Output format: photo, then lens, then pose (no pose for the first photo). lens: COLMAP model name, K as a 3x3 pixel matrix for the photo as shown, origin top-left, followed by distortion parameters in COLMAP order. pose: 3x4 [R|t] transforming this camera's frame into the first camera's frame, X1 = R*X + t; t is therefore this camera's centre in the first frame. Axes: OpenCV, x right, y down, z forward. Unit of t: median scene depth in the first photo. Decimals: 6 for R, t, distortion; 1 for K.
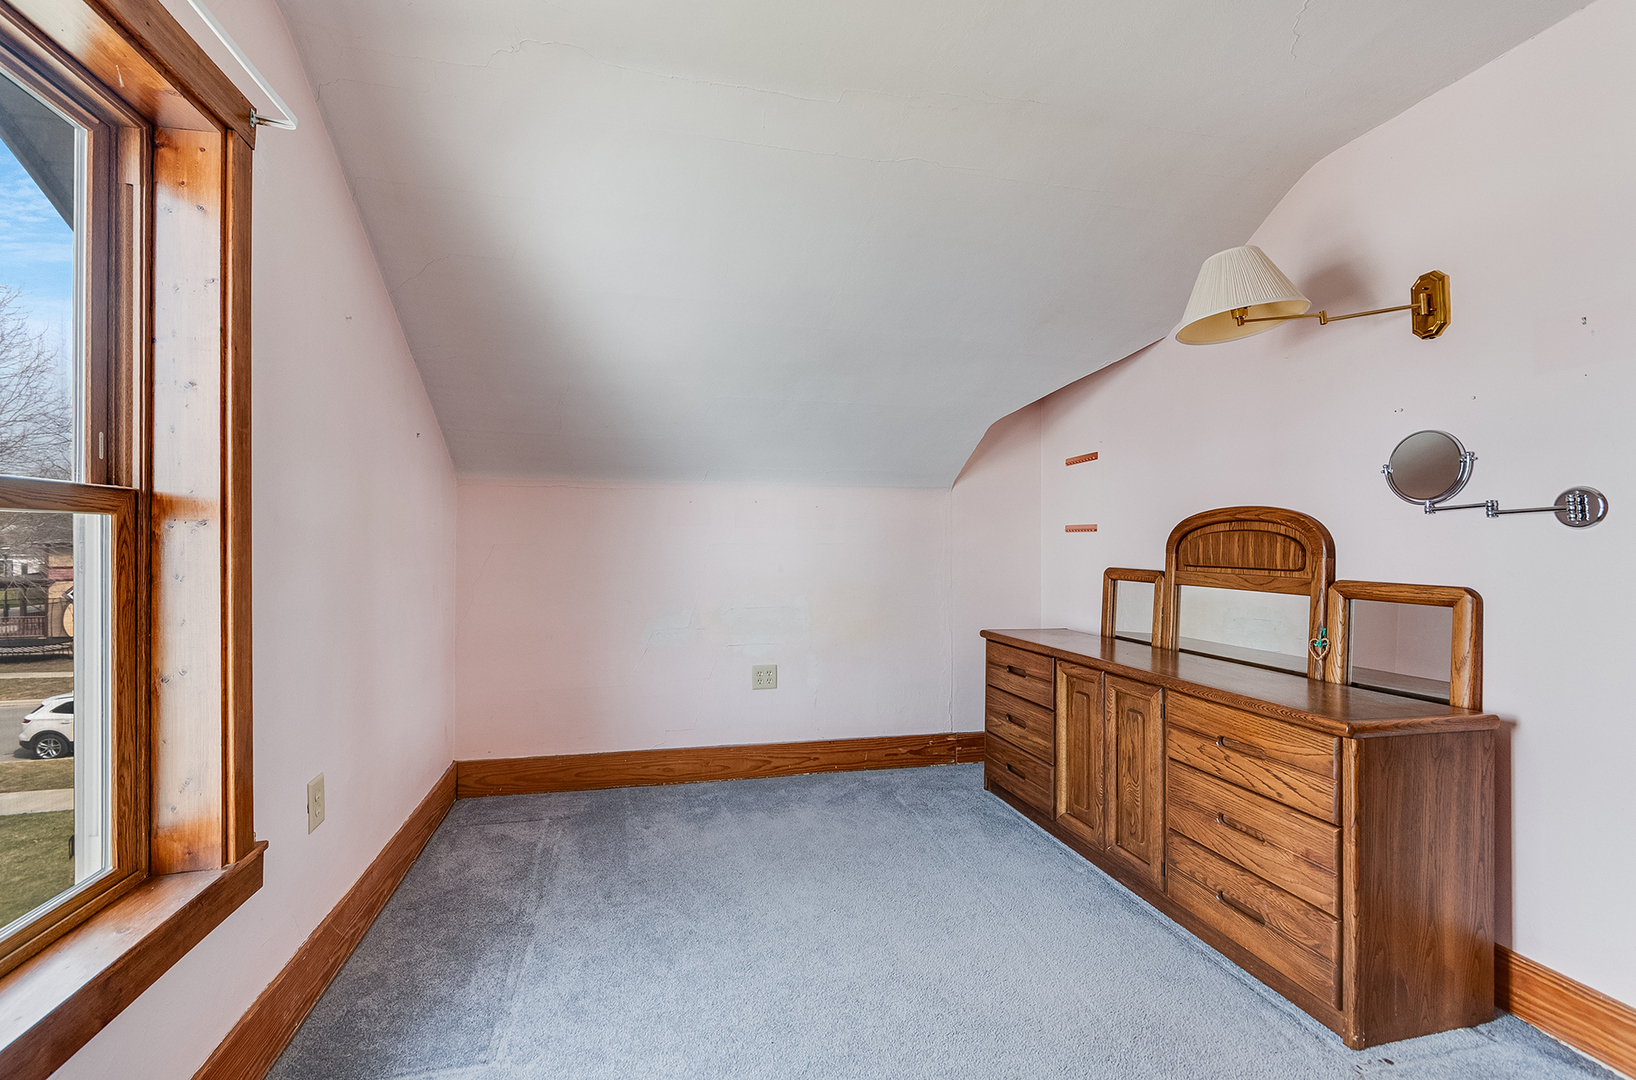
lens RADIAL K [[724.2, 0, 816.3], [0, 724.2, 546.7], [0, 0, 1]] dist [-0.000760, 0.000242]
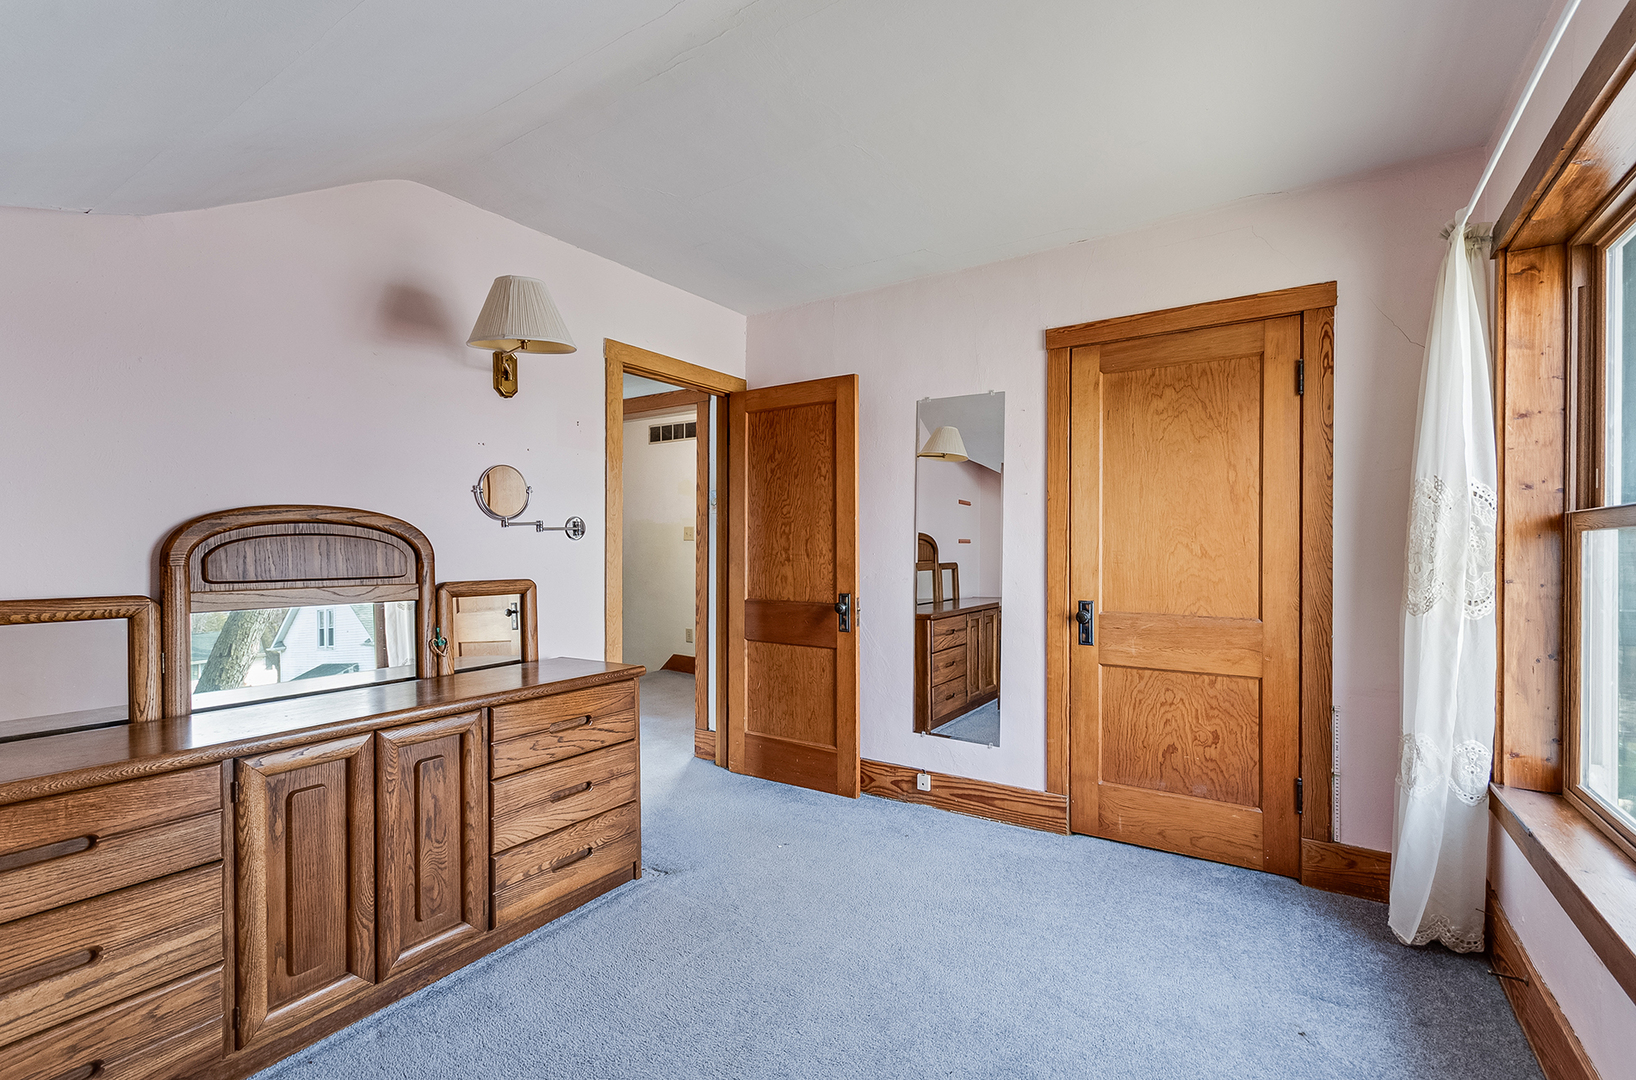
lens RADIAL K [[724.2, 0, 815.6], [0, 724.2, 545.0], [0, 0, 1]] dist [-0.000760, 0.000242]
pose [[-0.686218, 0.000952, 0.727396, -0.518832], [0.003075, 0.999994, 0.001592, -0.012281], [-0.727390, 0.003329, -0.686217, 1.456009]]
